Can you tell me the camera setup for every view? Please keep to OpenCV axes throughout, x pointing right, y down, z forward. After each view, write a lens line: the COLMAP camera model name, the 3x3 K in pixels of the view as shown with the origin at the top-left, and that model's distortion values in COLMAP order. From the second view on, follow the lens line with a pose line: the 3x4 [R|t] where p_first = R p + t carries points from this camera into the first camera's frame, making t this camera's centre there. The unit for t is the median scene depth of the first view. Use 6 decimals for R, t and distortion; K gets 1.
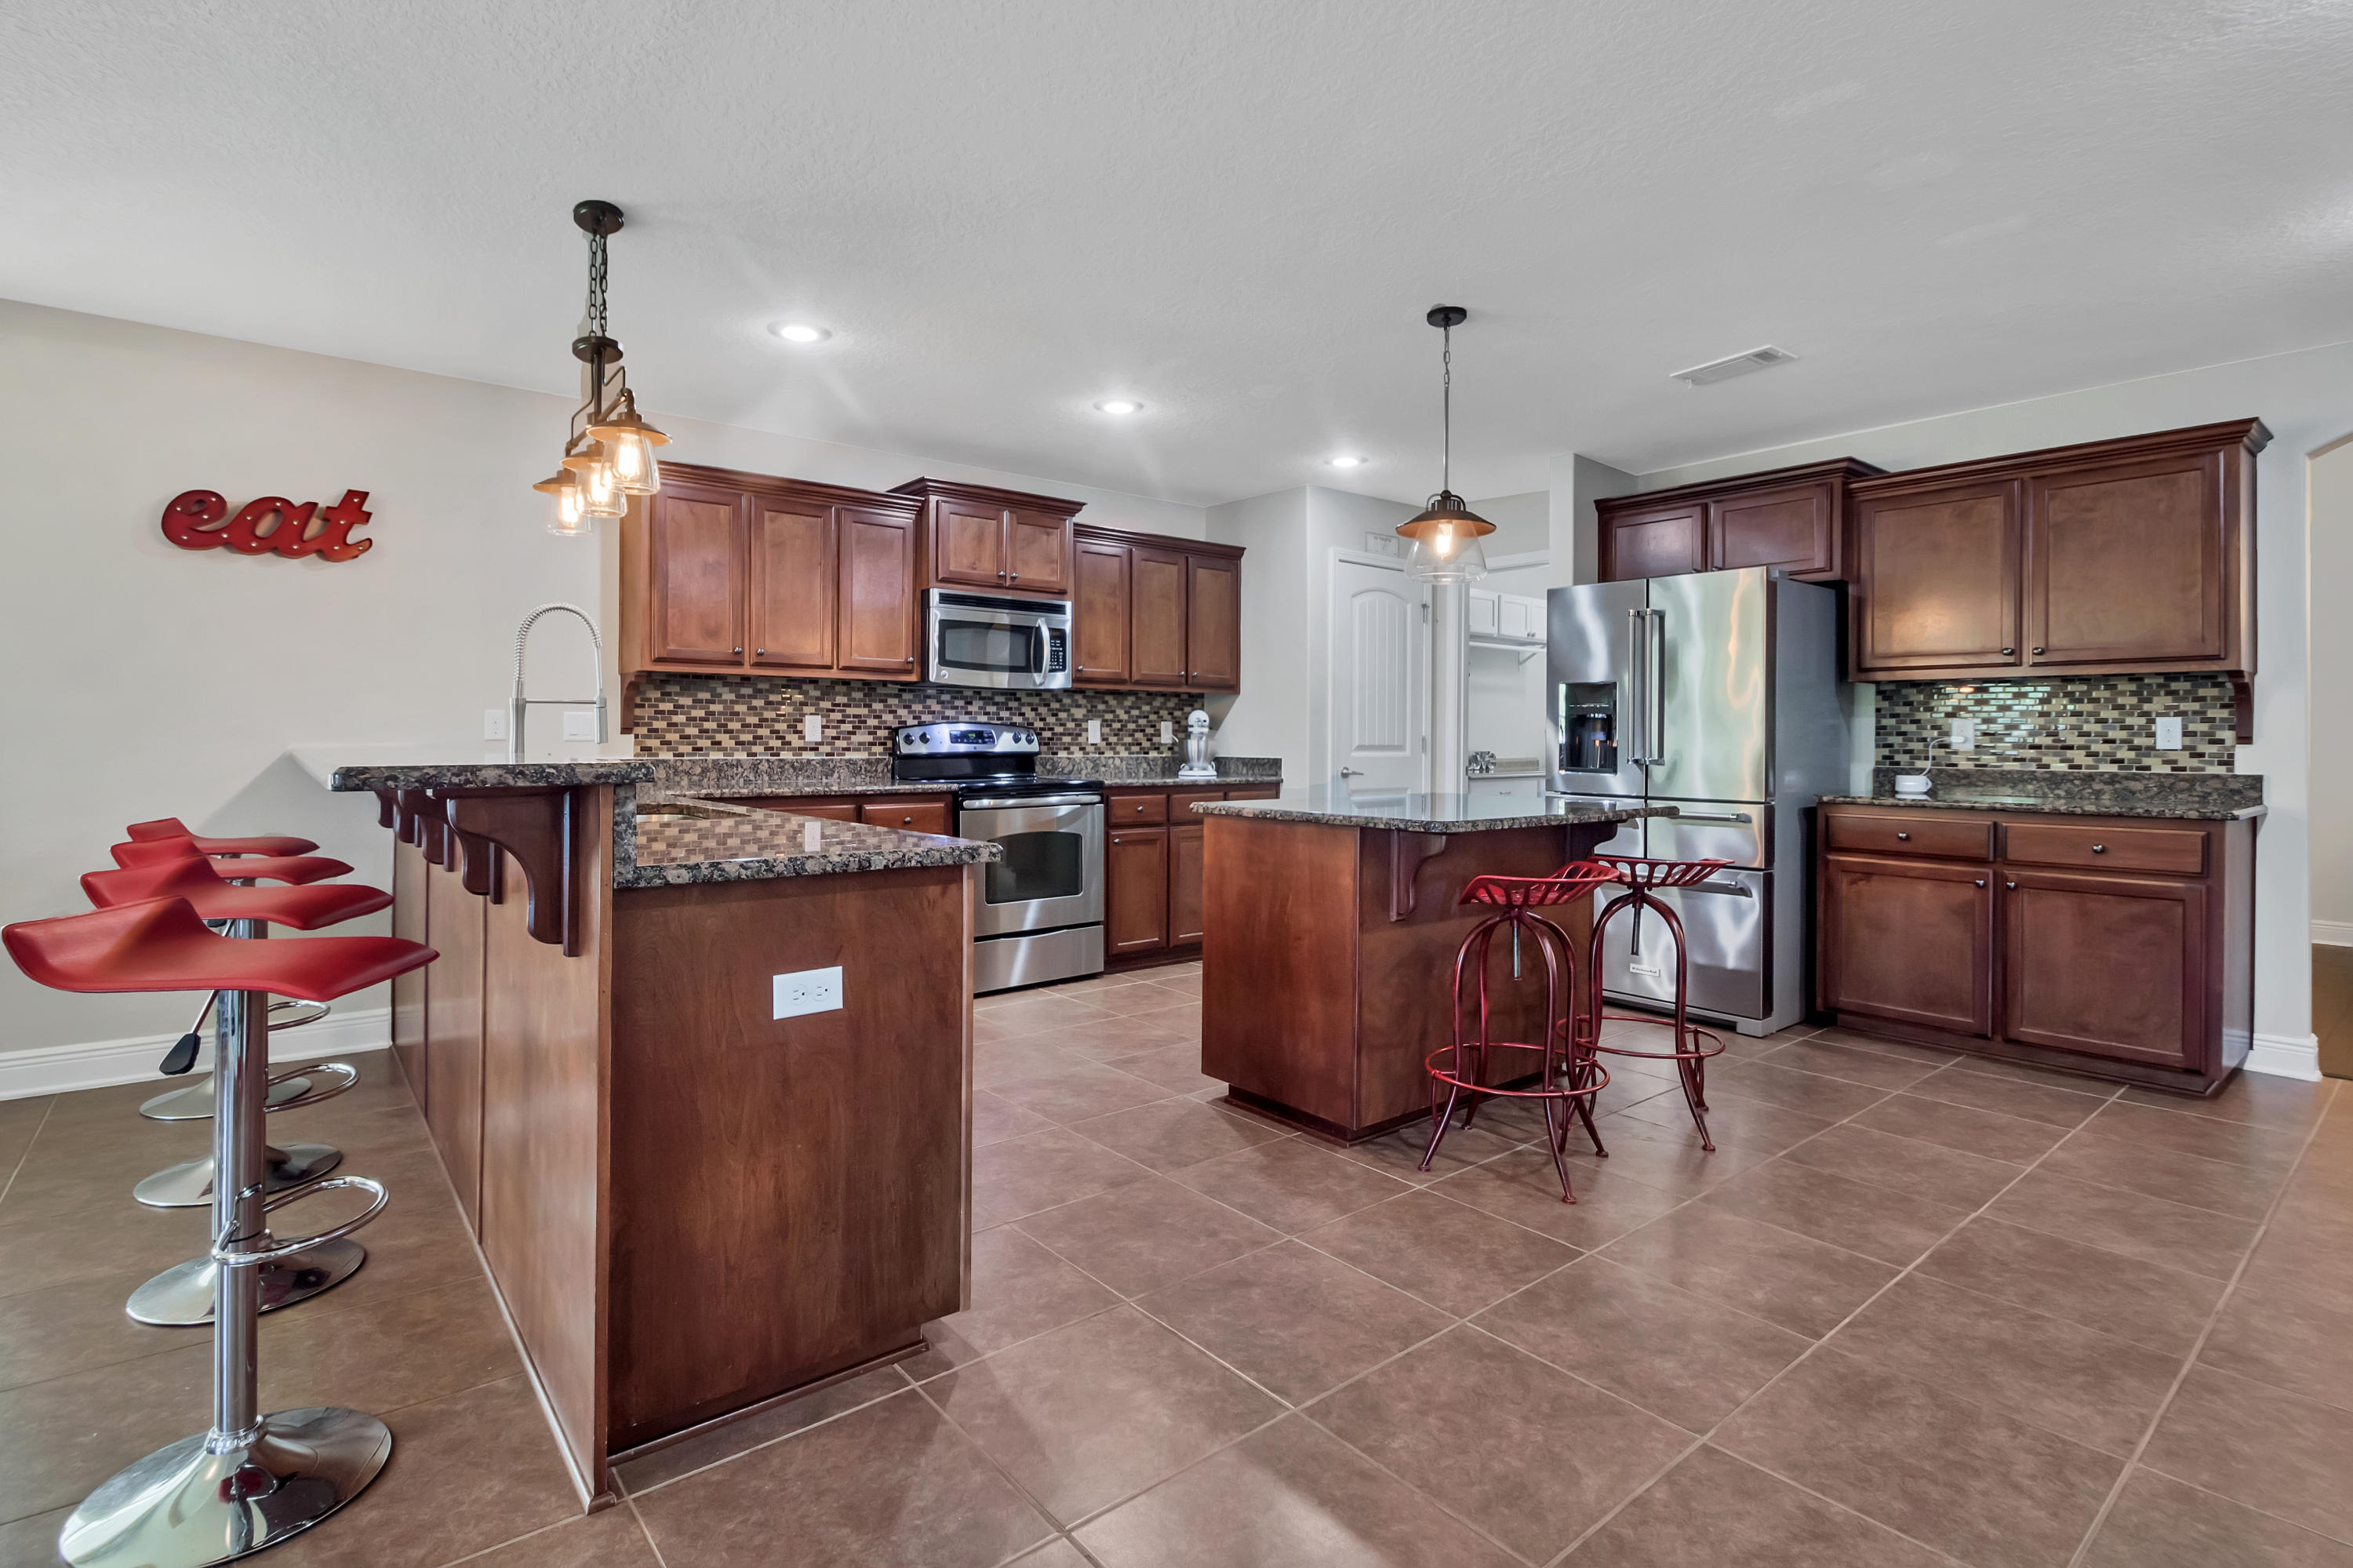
lens RADIAL K [[1117.8, 0, 1162.6], [0, 1117.8, 745.7], [0, 0, 1]] dist [0.000713, -0.010756]
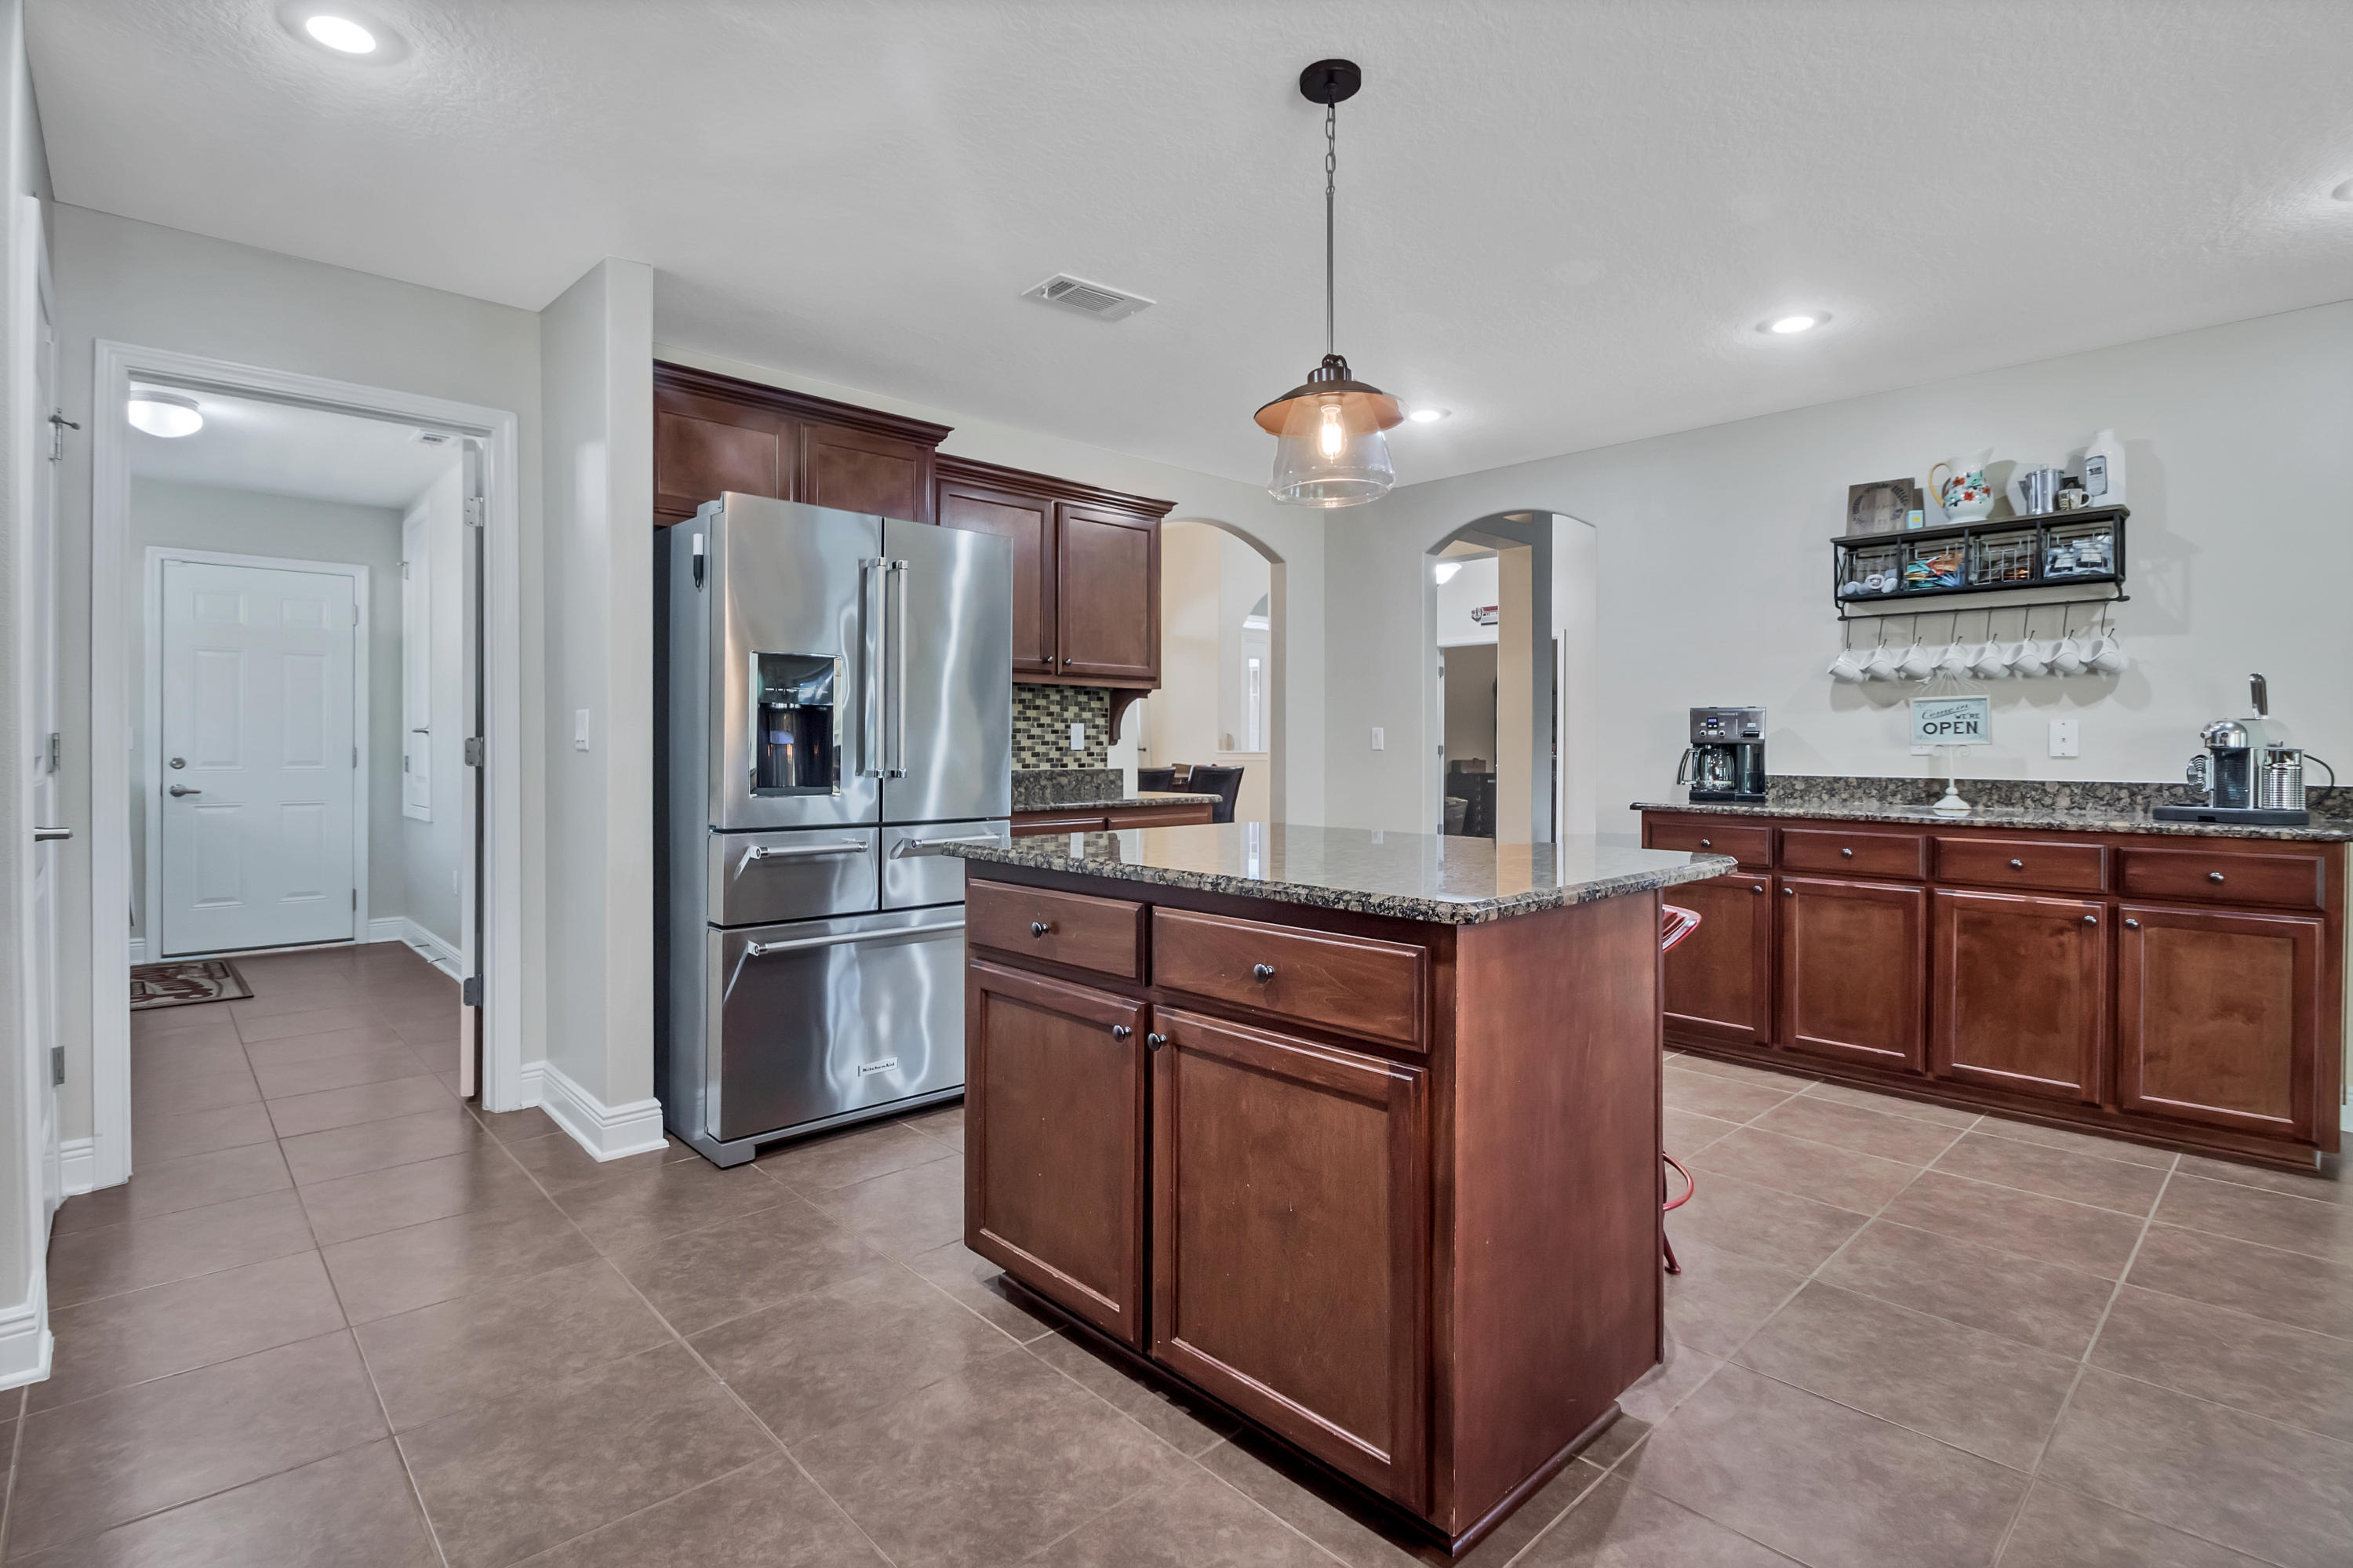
lens RADIAL K [[1117.8, 0, 1162.6], [0, 1117.8, 745.7], [0, 0, 1]] dist [0.000713, -0.010756]
pose [[-0.067814, -0.005481, 0.997683, -0.340240], [0.004258, 0.999974, 0.005783, -0.008197], [-0.997689, 0.004640, -0.067789, 1.030213]]
